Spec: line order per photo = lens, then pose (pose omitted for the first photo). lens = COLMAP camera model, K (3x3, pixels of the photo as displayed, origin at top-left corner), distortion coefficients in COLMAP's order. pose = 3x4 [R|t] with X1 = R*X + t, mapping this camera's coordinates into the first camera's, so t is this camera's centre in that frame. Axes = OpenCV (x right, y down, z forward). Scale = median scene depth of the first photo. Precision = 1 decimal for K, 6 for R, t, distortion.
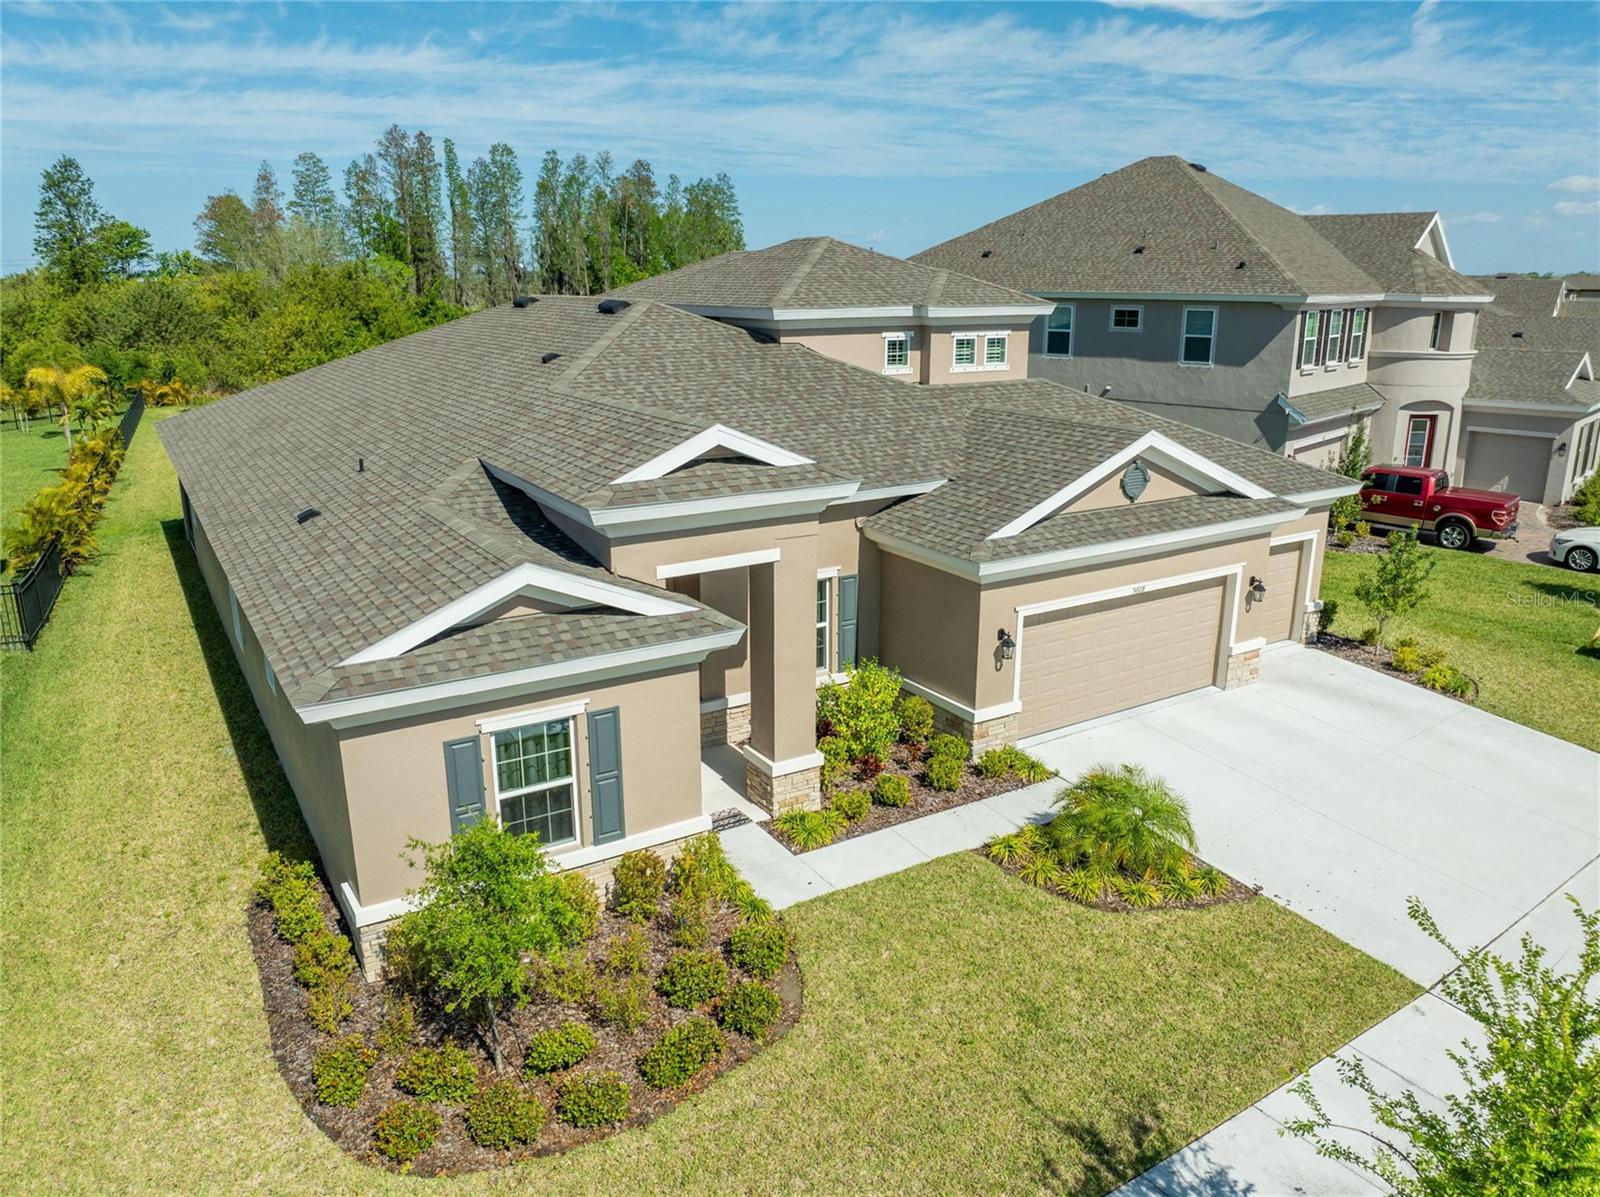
lens RADIAL K [[1127.8, 0, 807.7], [0, 1127.8, 595.1], [0, 0, 1]] dist [-0.030263, -0.005018]
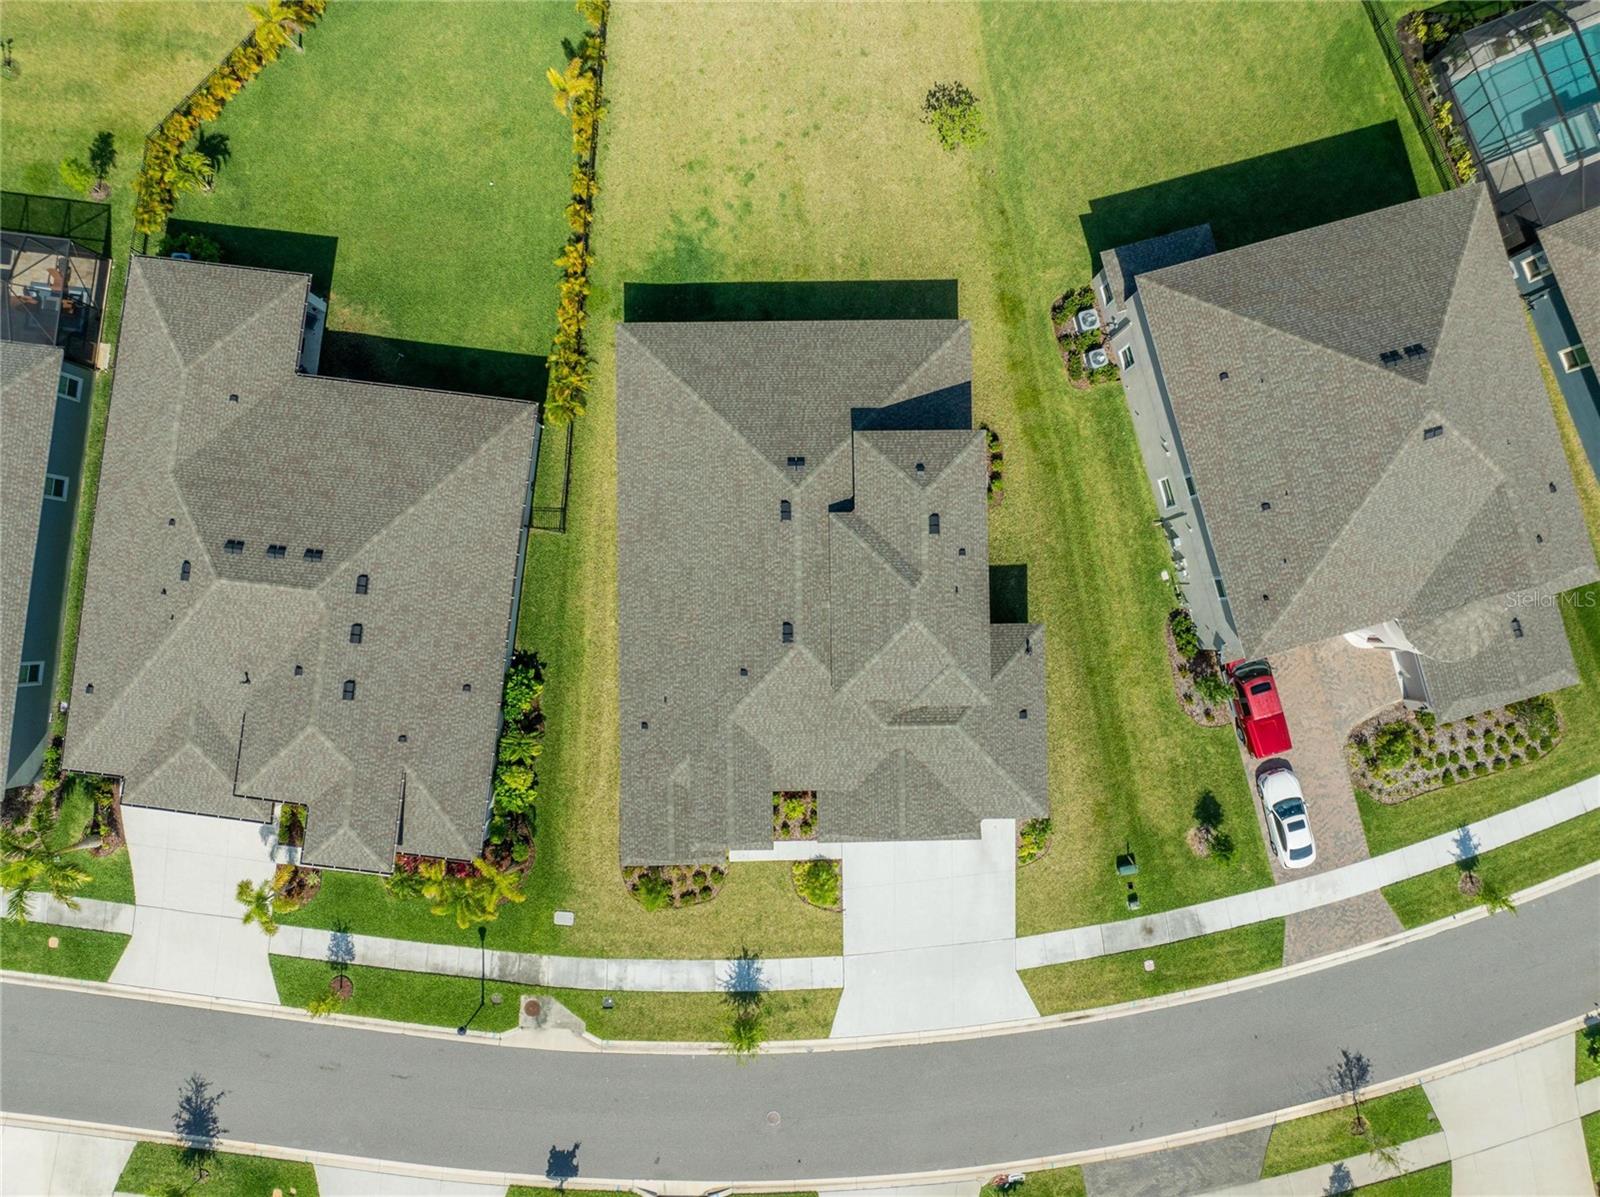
lens RADIAL K [[1139.7, 0, 805.3], [0, 1139.7, 592.9], [0, 0, 1]] dist [-0.037641, -0.002319]
pose [[0.854125, 0.520065, -0.001906, -0.216529], [-0.153668, 0.255873, 0.954419, -2.912301], [0.496847, -0.814900, 0.298465, 0.503164]]
